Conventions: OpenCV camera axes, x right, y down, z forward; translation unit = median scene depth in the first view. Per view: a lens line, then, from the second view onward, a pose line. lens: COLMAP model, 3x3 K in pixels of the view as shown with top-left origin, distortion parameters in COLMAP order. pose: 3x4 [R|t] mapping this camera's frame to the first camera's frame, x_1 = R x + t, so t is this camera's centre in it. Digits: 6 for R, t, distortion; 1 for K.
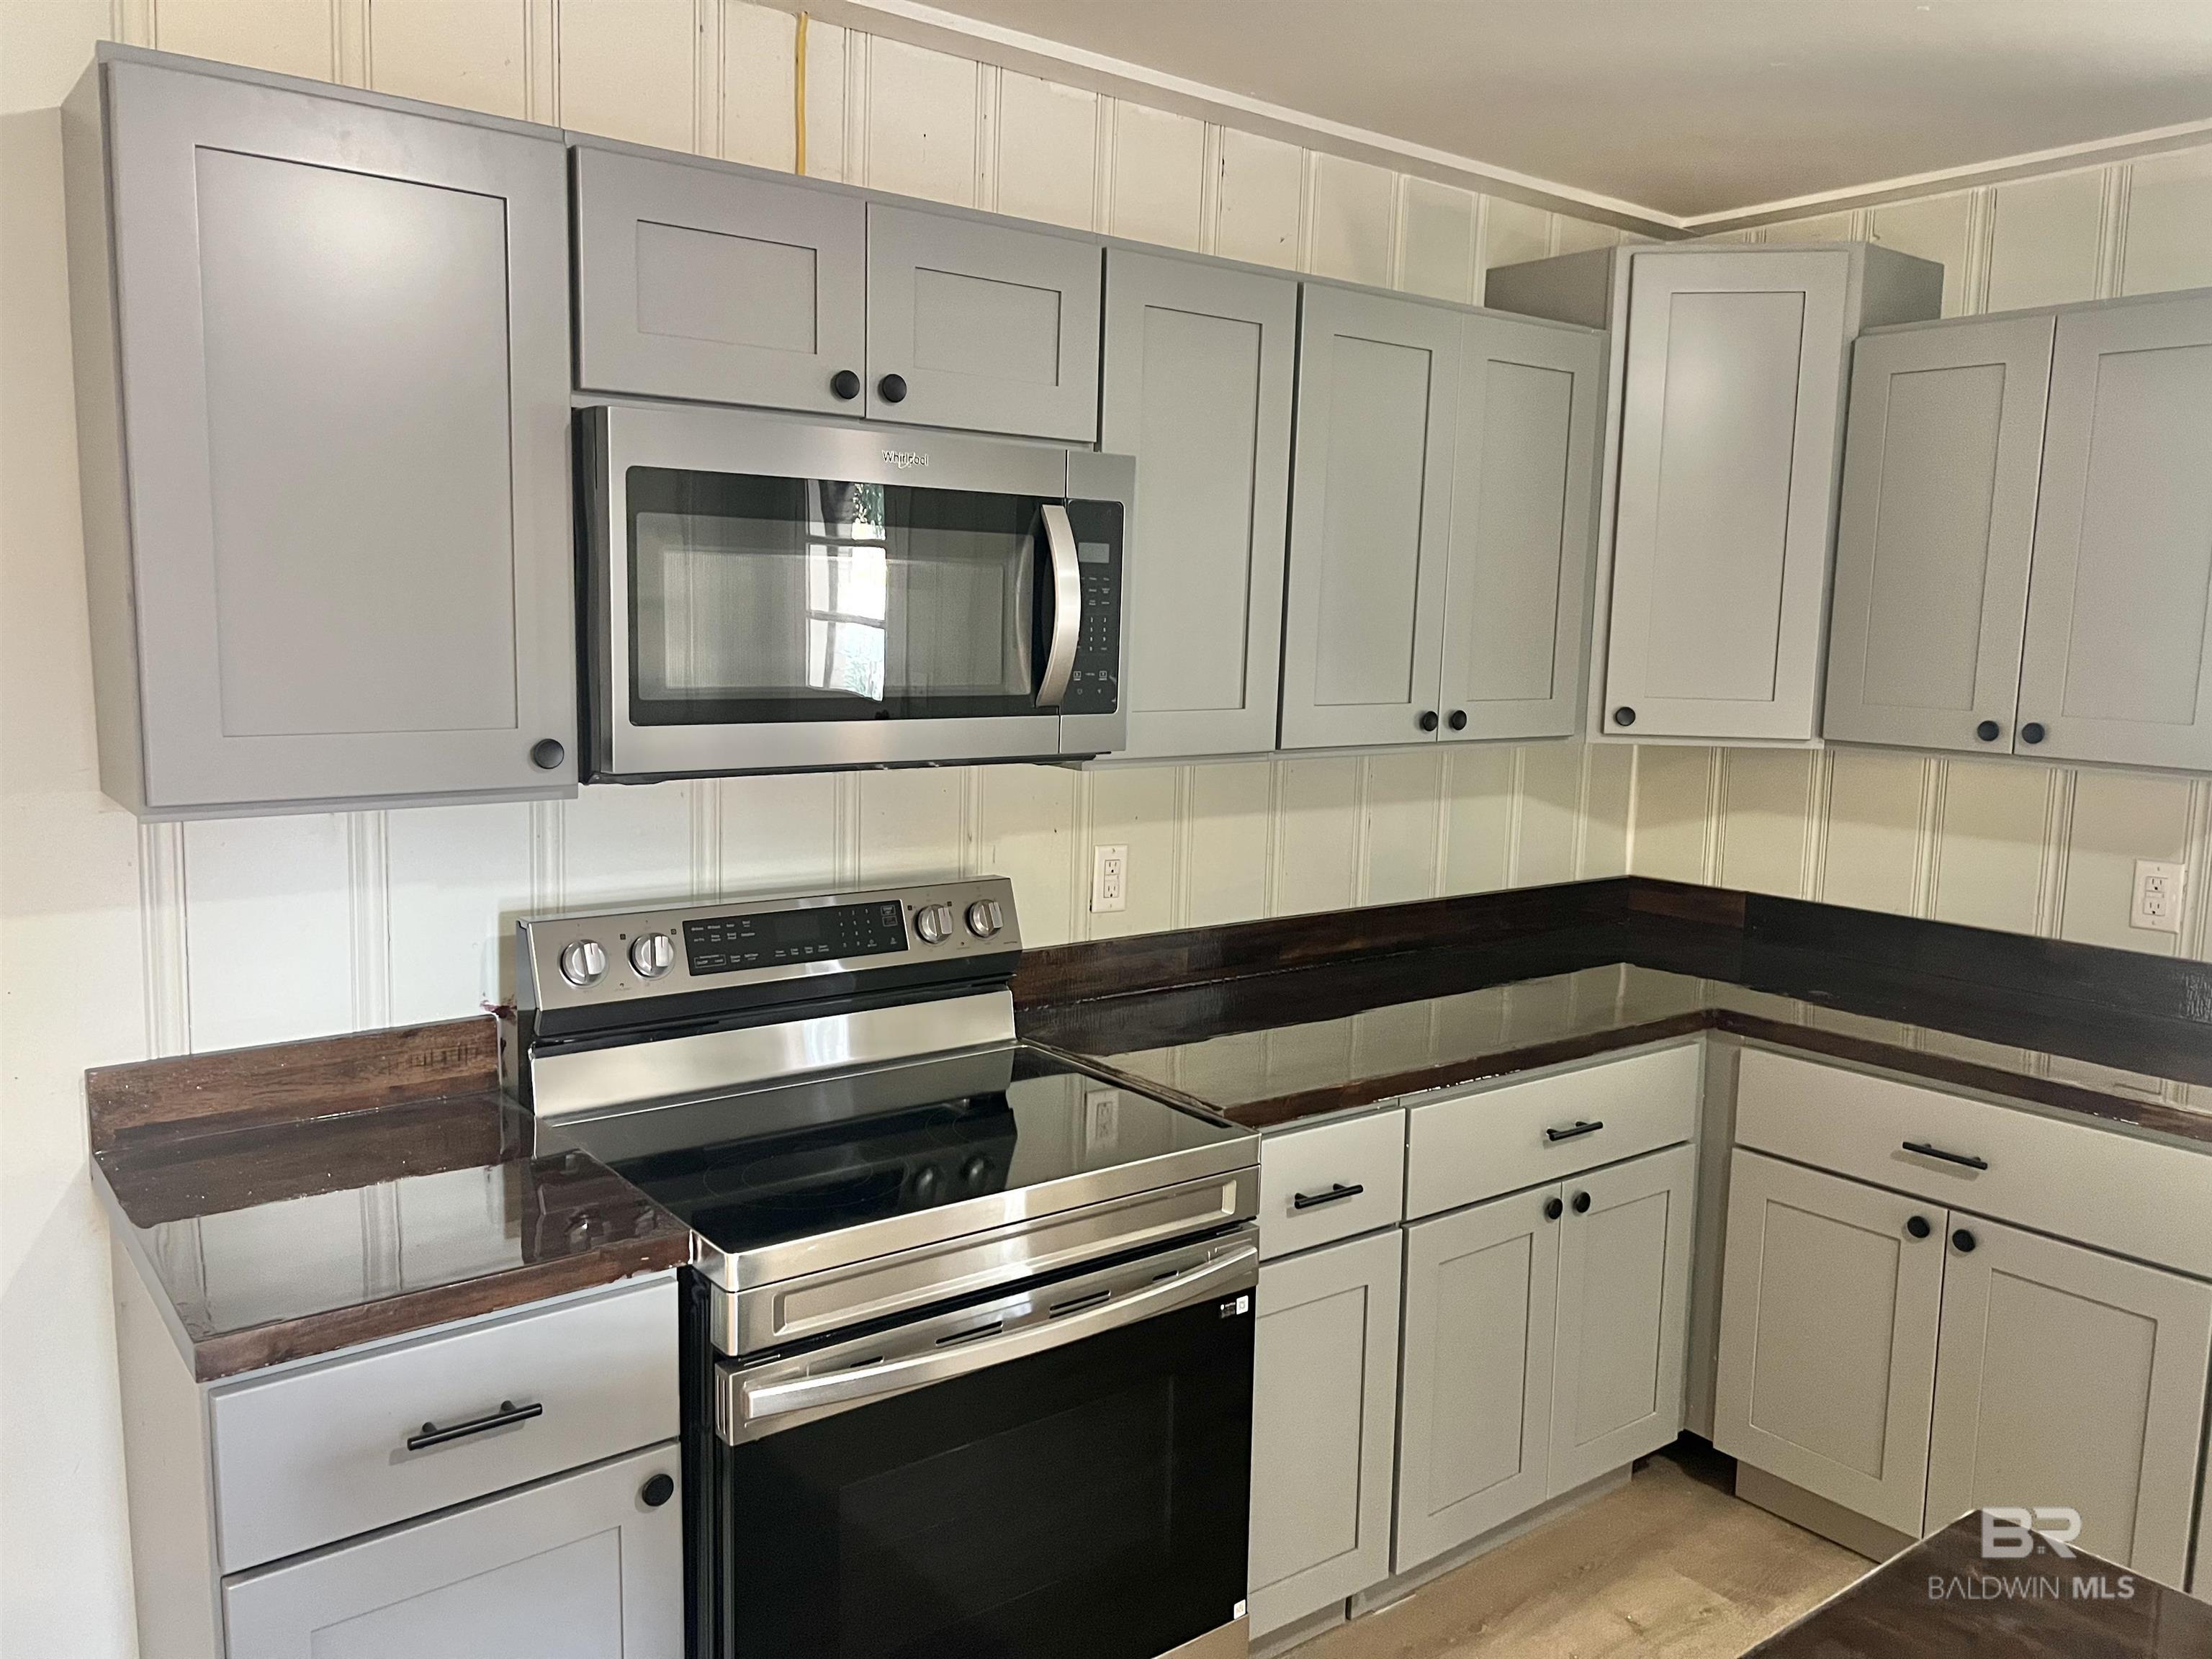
lens RADIAL K [[1669.0, 0, 1099.4], [0, 1669.0, 825.6], [0, 0, 1]] dist [0.057672, -0.055975]
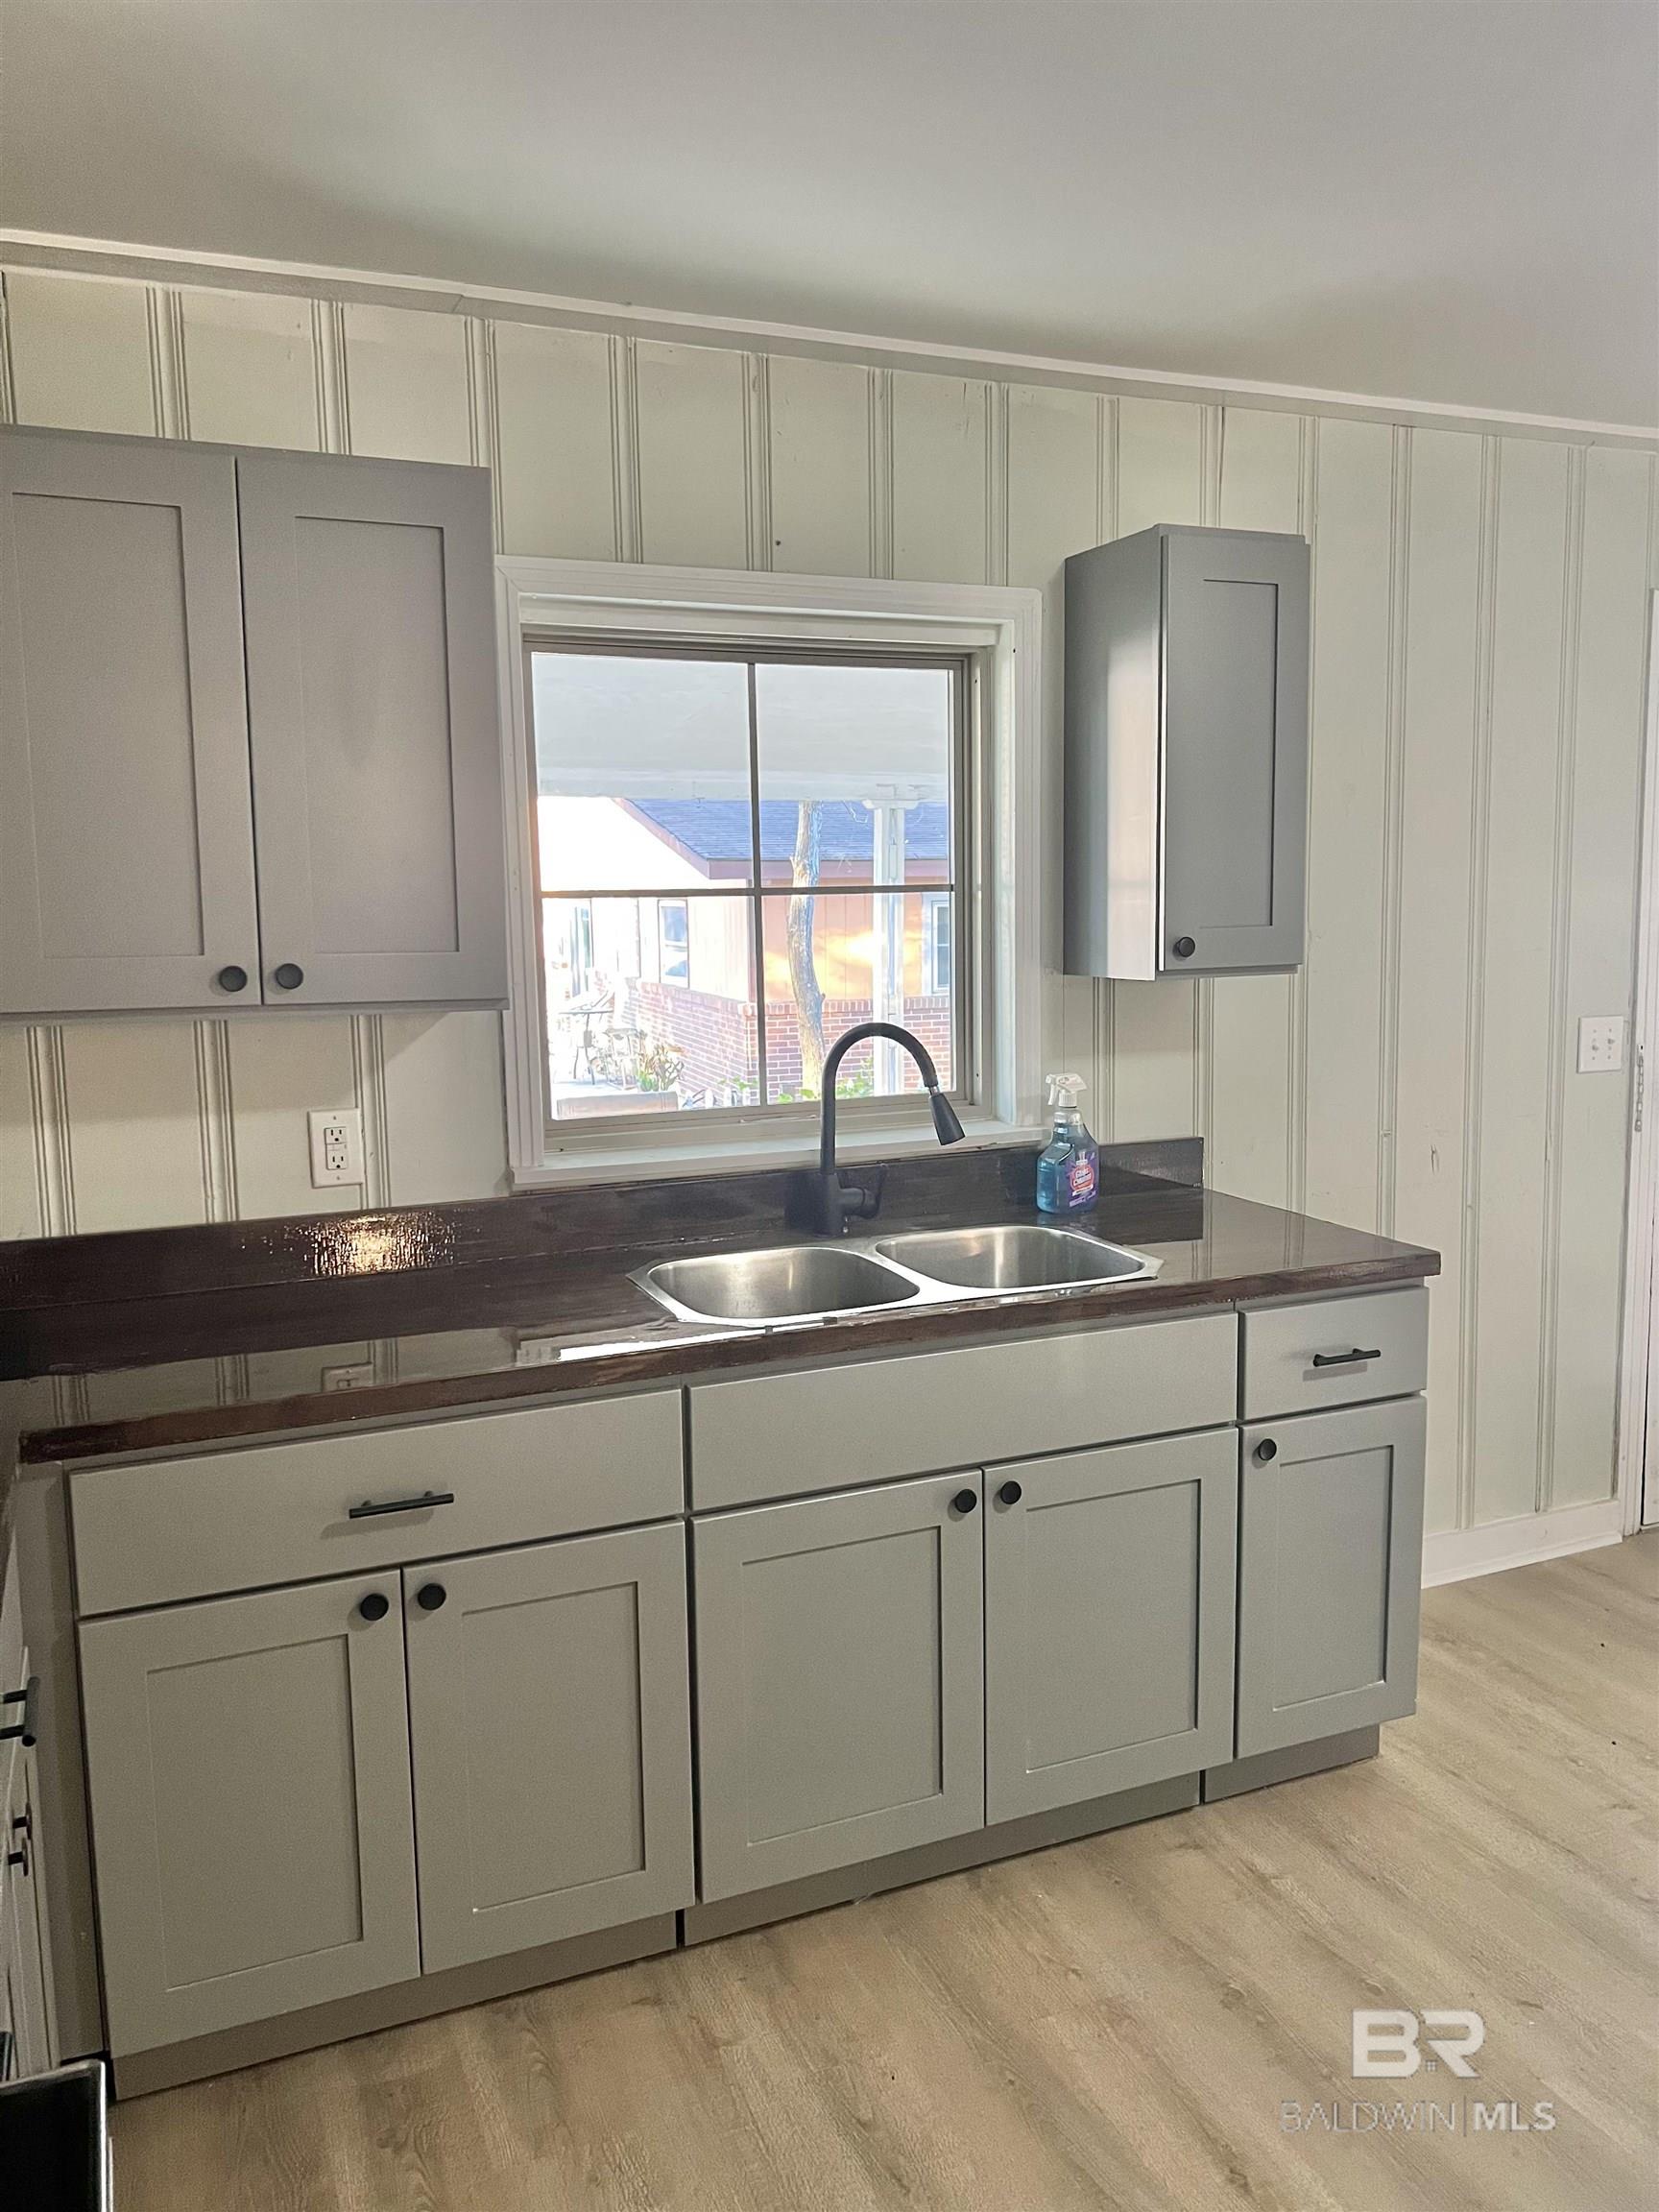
lens RADIAL K [[1669.0, 0, 830.0], [0, 1669.0, 1094.8], [0, 0, 1]] dist [0.057672, -0.055975]
pose [[0.251707, -0.146528, 0.956647, -0.183238], [0.138065, 0.983799, 0.114360, -0.059575], [-0.957905, 0.103294, 0.267859, 0.579611]]
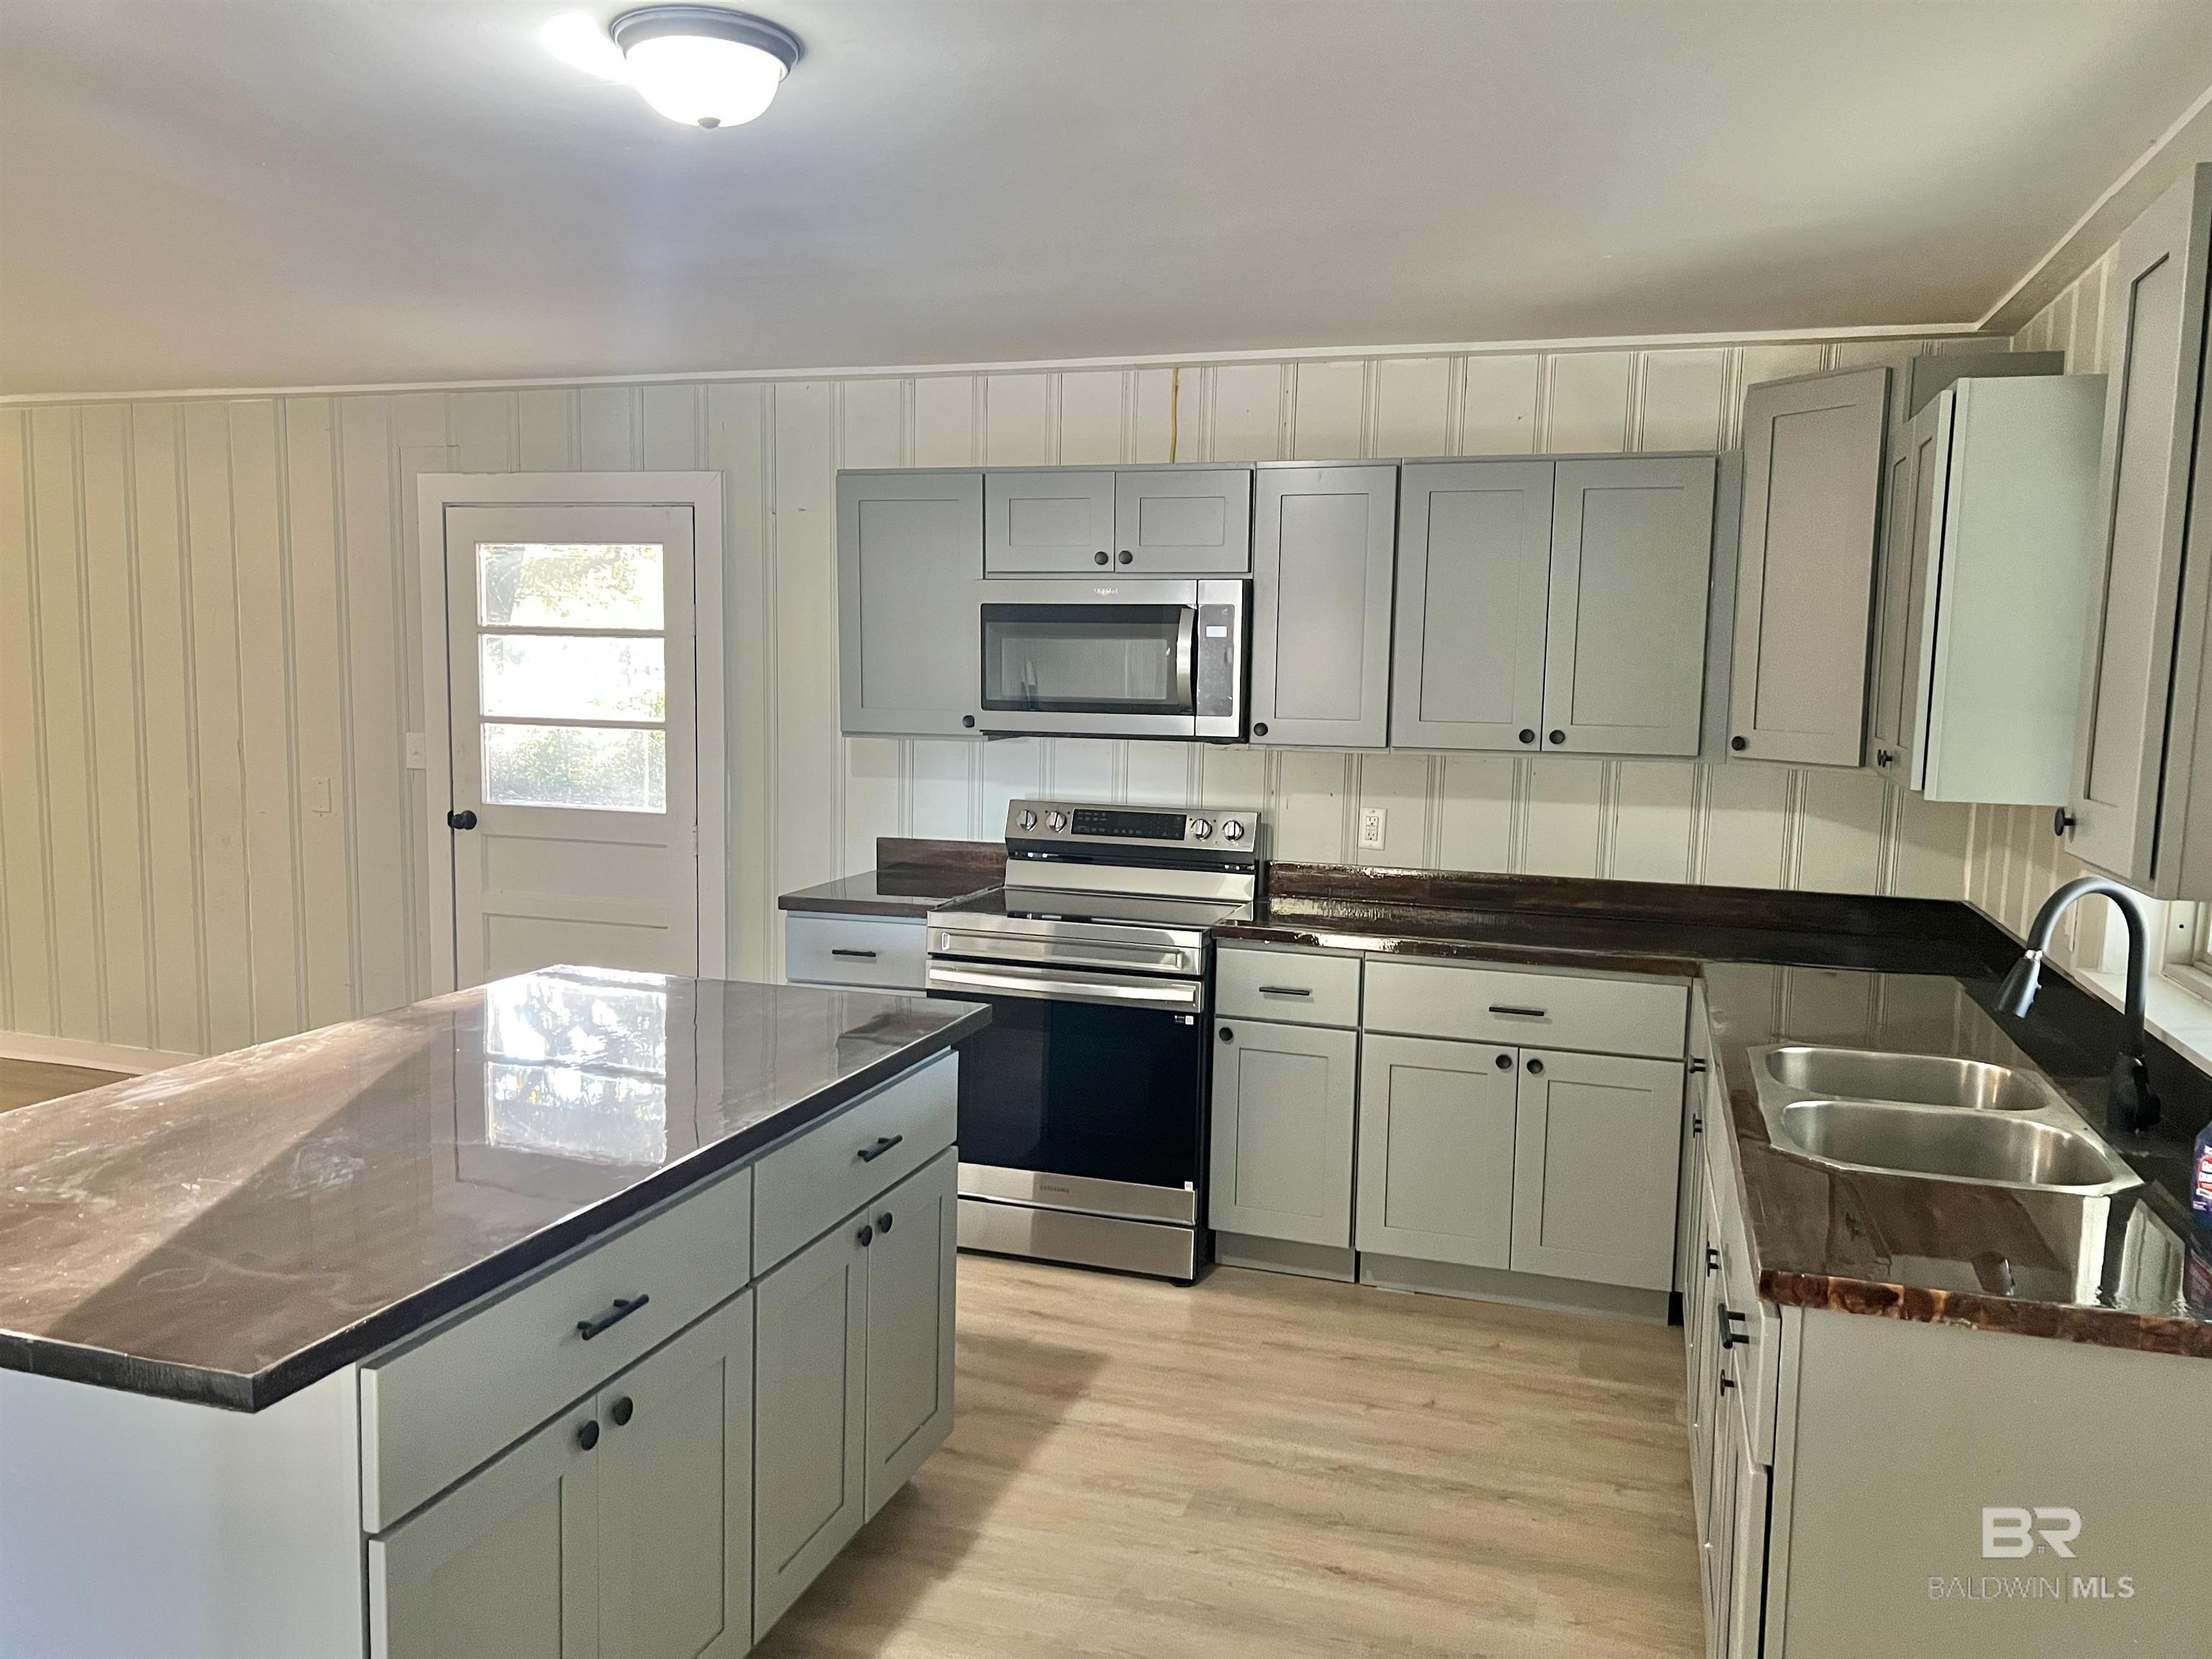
lens RADIAL K [[1669.0, 0, 1096.8], [0, 1669.0, 840.6], [0, 0, 1]] dist [0.057672, -0.055975]
pose [[0.561943, 0.079909, -0.823307, 1.334420], [-0.109328, 0.993766, 0.021832, 0.041816], [0.819919, 0.077742, 0.567176, -0.157575]]
